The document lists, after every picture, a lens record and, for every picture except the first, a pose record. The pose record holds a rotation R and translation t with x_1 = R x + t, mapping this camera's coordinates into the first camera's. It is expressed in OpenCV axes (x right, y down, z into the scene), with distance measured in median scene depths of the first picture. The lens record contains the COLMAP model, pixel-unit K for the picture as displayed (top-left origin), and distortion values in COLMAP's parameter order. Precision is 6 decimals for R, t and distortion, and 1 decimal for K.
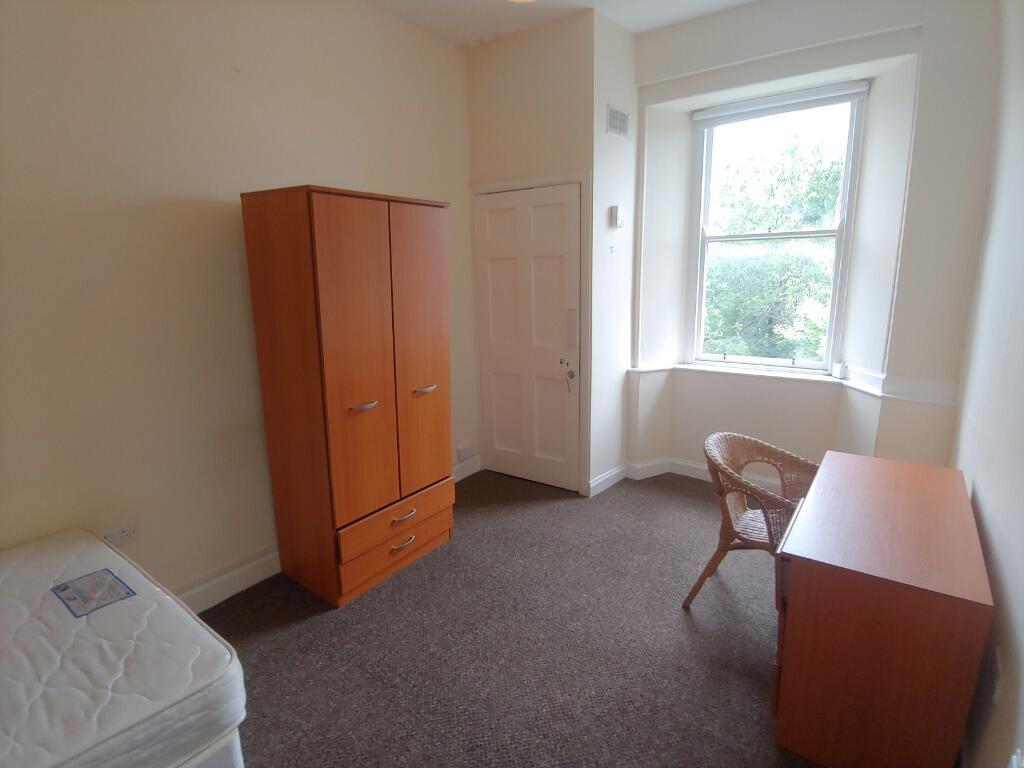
lens RADIAL K [[523.8, 0, 511.7], [0, 523.8, 387.8], [0, 0, 1]] dist [-0.017637, 0.000996]
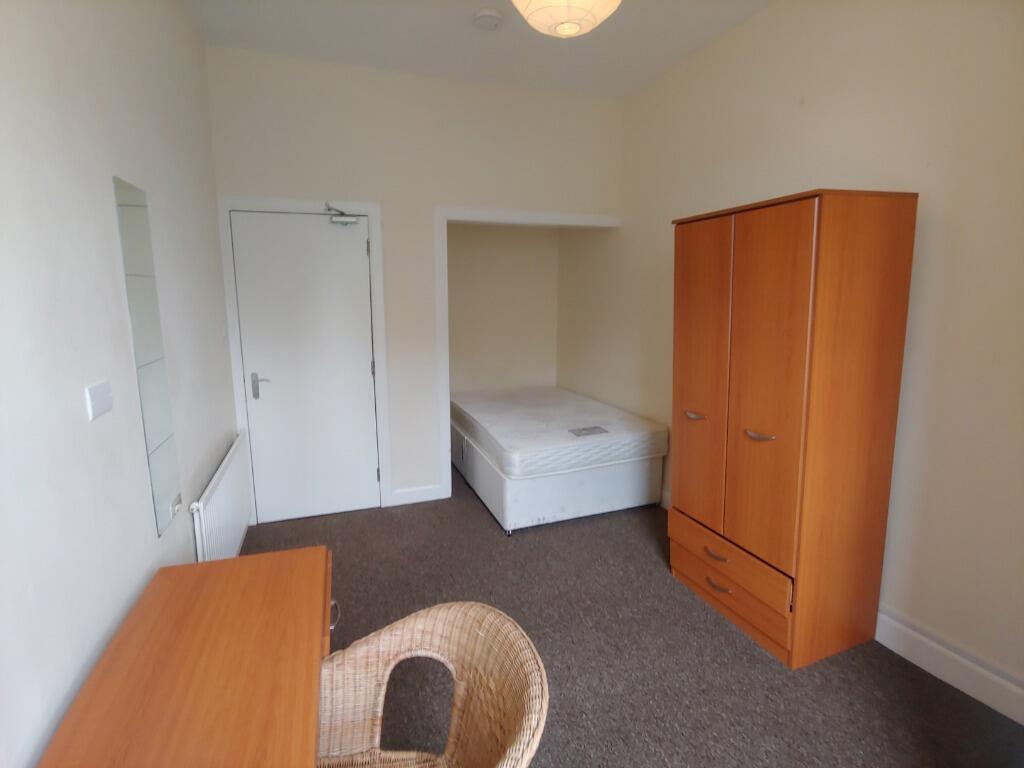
lens RADIAL K [[523.8, 0, 512.2], [0, 523.8, 381.1], [0, 0, 1]] dist [-0.017637, 0.000996]
pose [[-0.577822, 0.150179, -0.802227, 0.694925], [-0.158854, 0.943433, 0.291031, -0.253059], [0.800554, 0.295601, -0.521280, 1.100653]]
